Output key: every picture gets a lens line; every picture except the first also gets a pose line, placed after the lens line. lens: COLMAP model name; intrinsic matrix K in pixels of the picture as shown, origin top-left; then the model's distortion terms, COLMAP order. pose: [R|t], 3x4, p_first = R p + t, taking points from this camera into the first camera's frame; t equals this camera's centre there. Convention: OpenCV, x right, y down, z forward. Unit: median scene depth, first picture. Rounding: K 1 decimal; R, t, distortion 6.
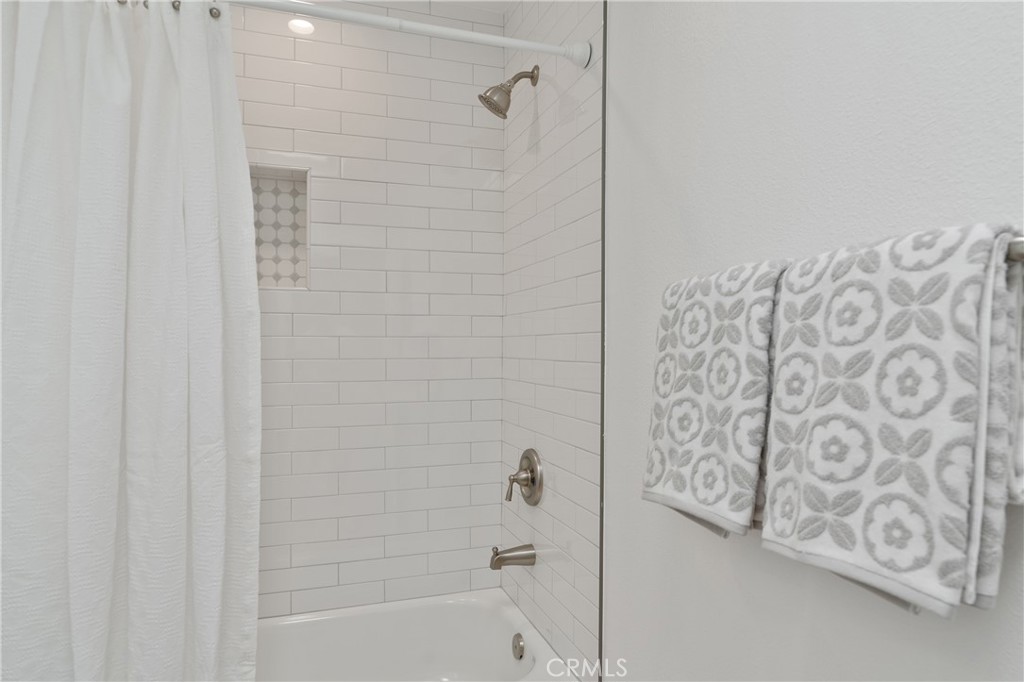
lens RADIAL K [[639.5, 0, 513.4], [0, 639.5, 348.0], [0, 0, 1]] dist [0.004752, -0.001016]
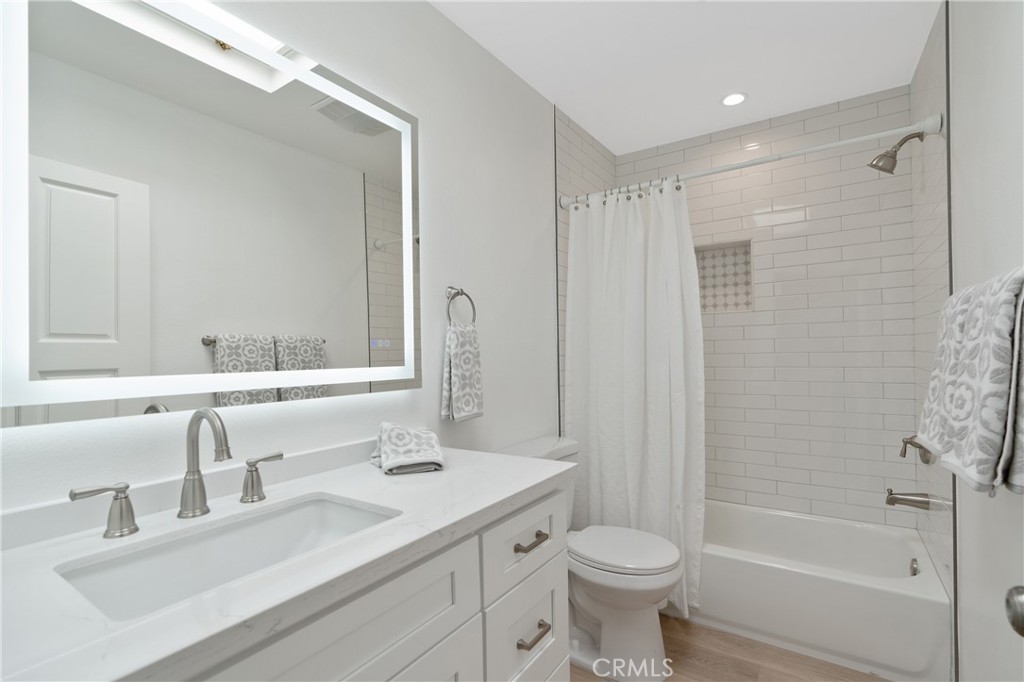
lens RADIAL K [[476.6, 0, 514.3], [0, 476.6, 348.3], [0, 0, 1]] dist [-0.010356, 0.000302]
pose [[0.617171, -0.016119, -0.786664, 0.277015], [0.018887, 0.999806, -0.005669, 0.000268], [0.786602, -0.011359, 0.617356, -0.256979]]
